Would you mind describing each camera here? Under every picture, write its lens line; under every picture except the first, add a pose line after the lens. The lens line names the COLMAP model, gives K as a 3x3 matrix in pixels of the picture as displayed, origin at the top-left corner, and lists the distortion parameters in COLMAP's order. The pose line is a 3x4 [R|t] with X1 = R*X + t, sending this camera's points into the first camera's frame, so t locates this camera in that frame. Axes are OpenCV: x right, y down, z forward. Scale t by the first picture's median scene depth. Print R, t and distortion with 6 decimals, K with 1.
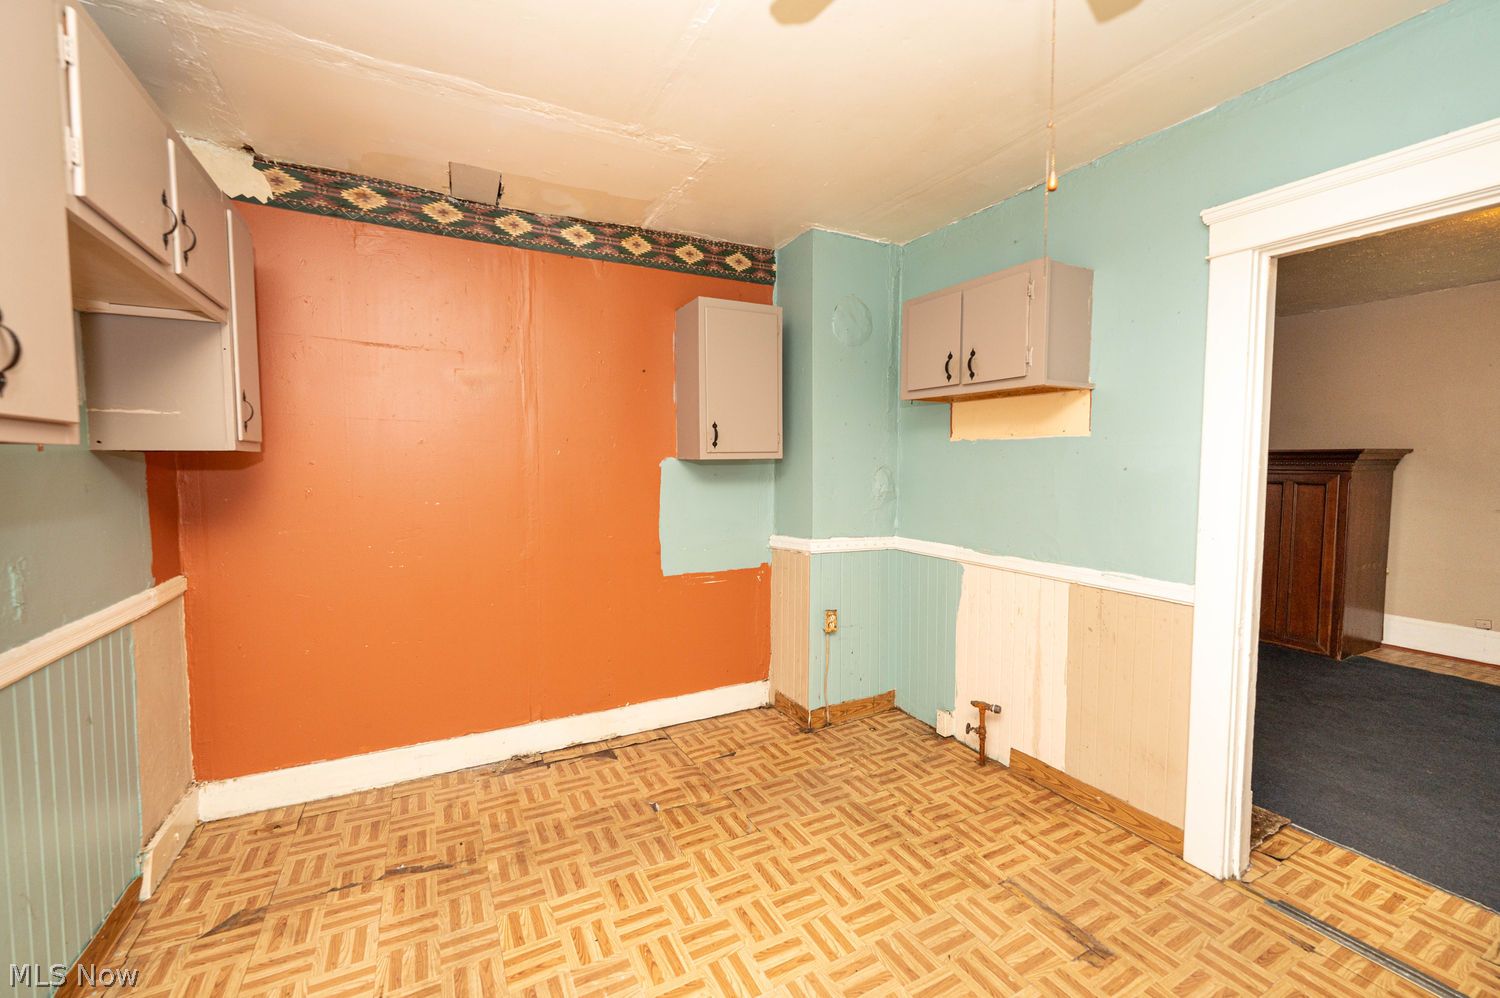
lens RADIAL K [[598.7, 0, 750.0], [0, 598.7, 499.0], [0, 0, 1]] dist [-0.001526, 0.000154]
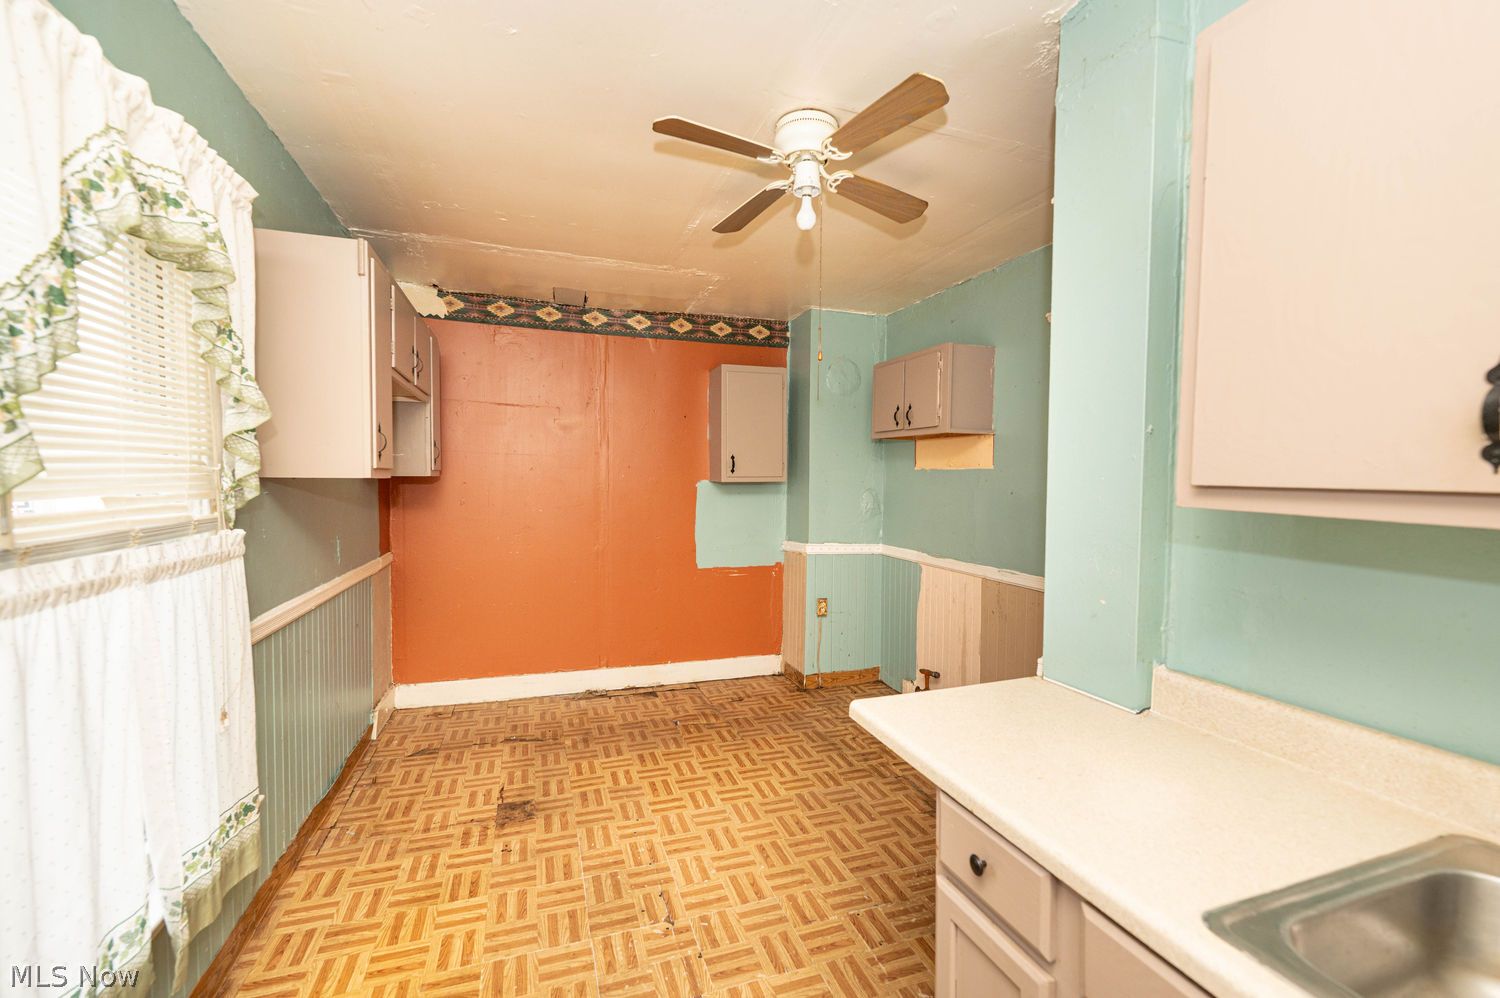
lens RADIAL K [[612.7, 0, 752.2], [0, 612.7, 506.3], [0, 0, 1]] dist [-0.000925, -0.000448]
pose [[0.988164, 0.016317, -0.152530, 0.220340], [-0.018808, 0.999712, -0.014901, 0.009791], [0.152243, 0.017594, 0.988186, -0.409315]]
